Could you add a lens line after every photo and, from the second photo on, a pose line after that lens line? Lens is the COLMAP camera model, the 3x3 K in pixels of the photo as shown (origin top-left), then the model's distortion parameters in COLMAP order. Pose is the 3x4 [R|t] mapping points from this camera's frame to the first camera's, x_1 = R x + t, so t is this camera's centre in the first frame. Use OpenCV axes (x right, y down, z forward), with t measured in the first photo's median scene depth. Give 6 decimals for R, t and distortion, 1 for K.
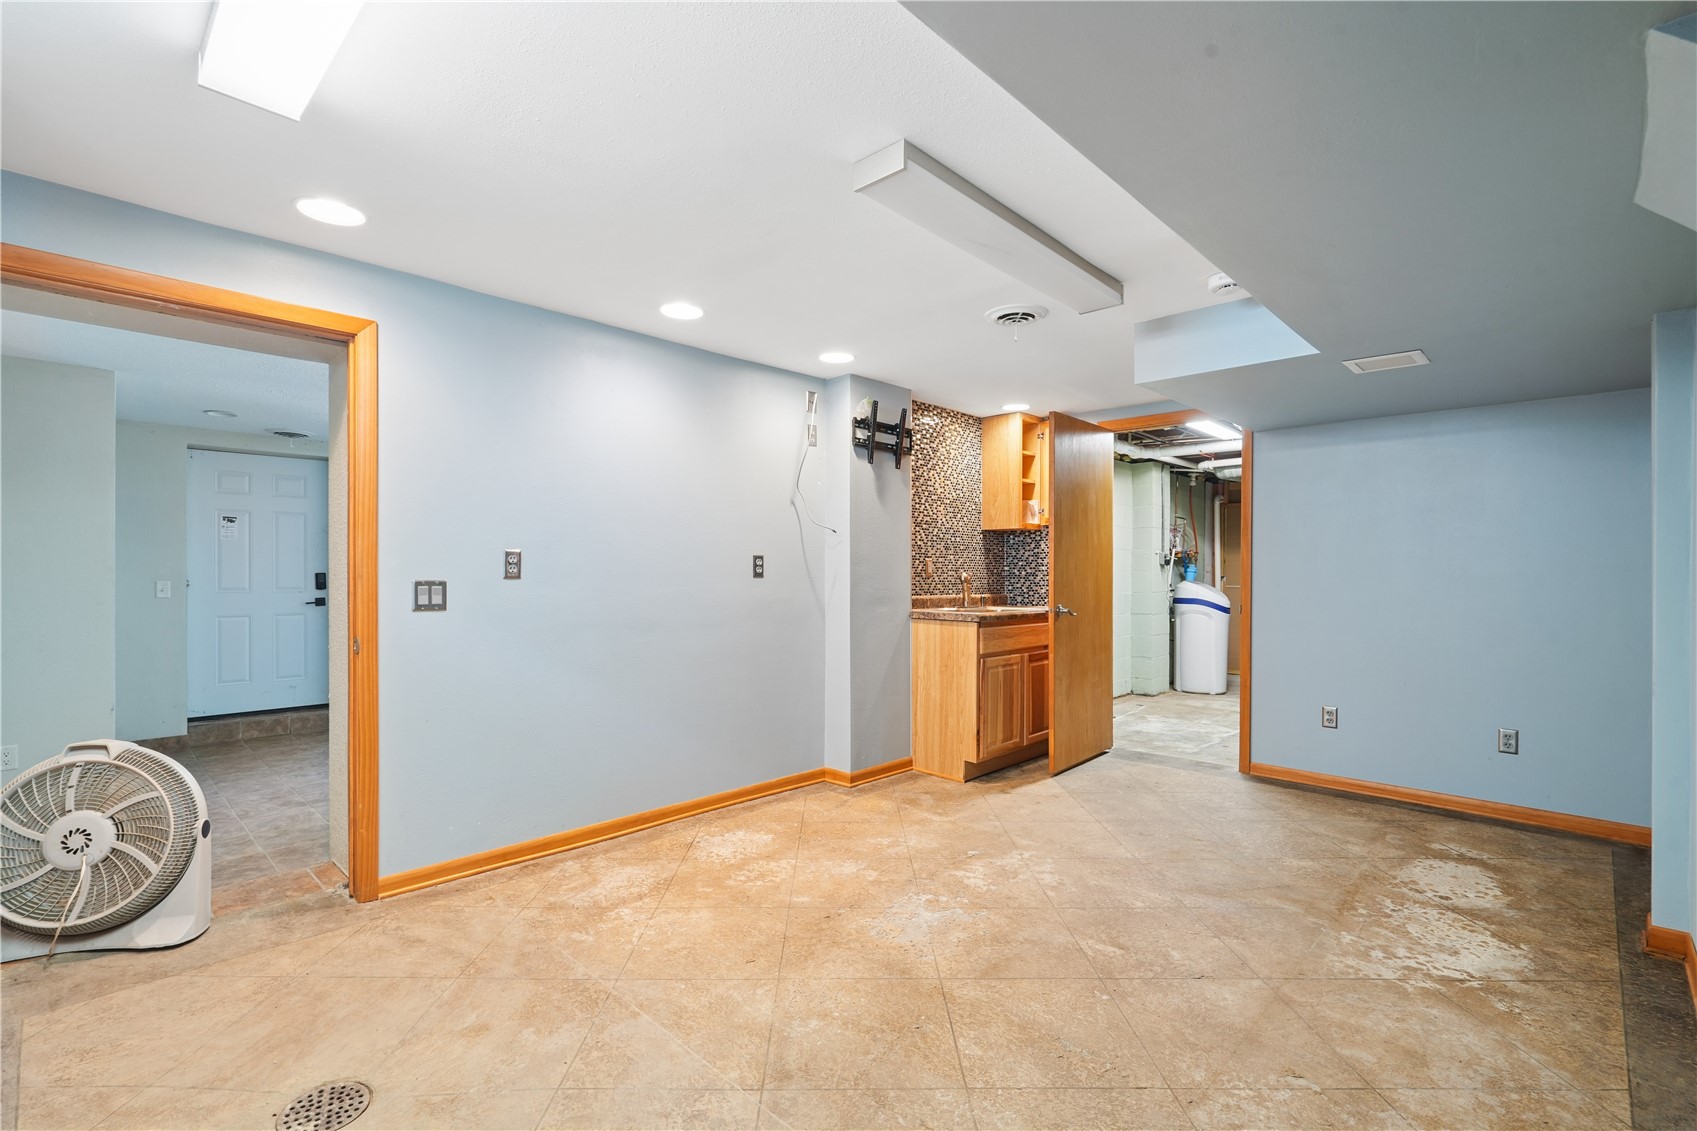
lens RADIAL K [[772.9, 0, 849.5], [0, 772.9, 573.5], [0, 0, 1]] dist [-0.005440, 0.000509]
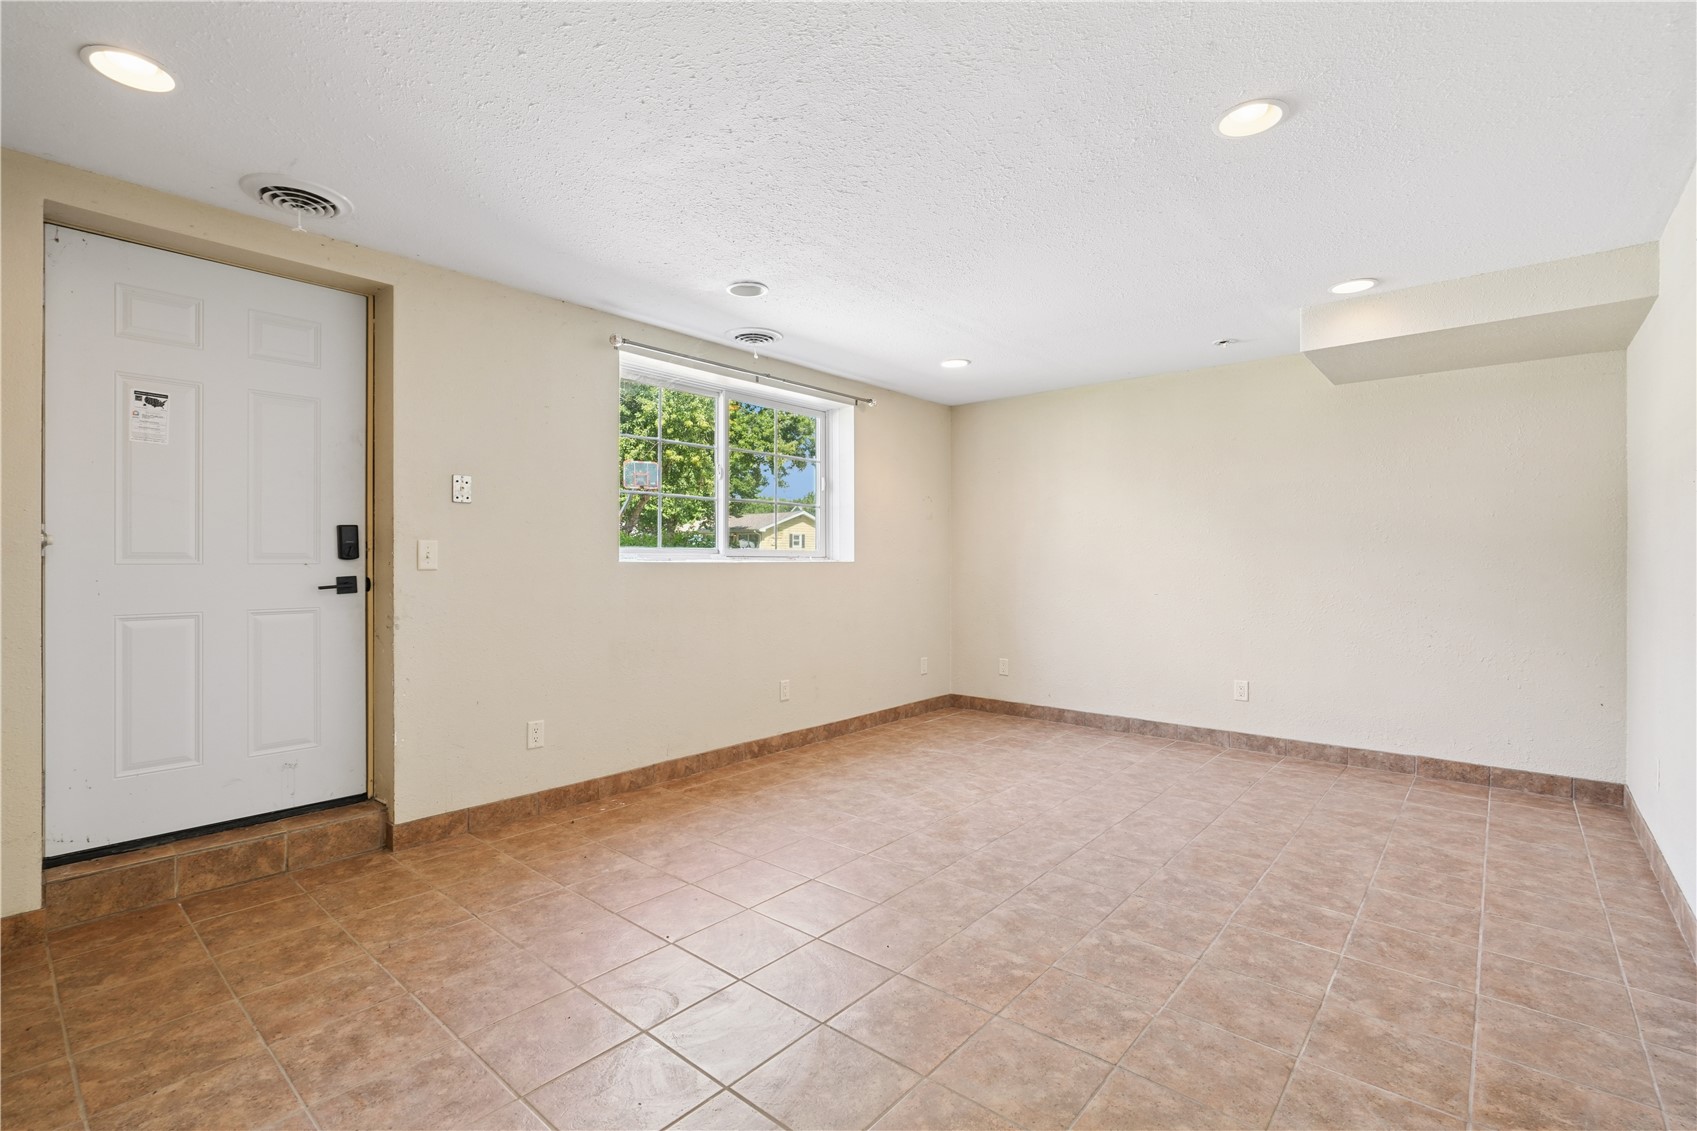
lens RADIAL K [[772.9, 0, 847.7], [0, 772.9, 558.9], [0, 0, 1]] dist [-0.005440, 0.000509]
pose [[0.997901, 0.005864, 0.064499, -0.427942], [-0.005977, 0.999981, 0.001561, 0.018757], [-0.064489, -0.001943, 0.997917, 0.526243]]
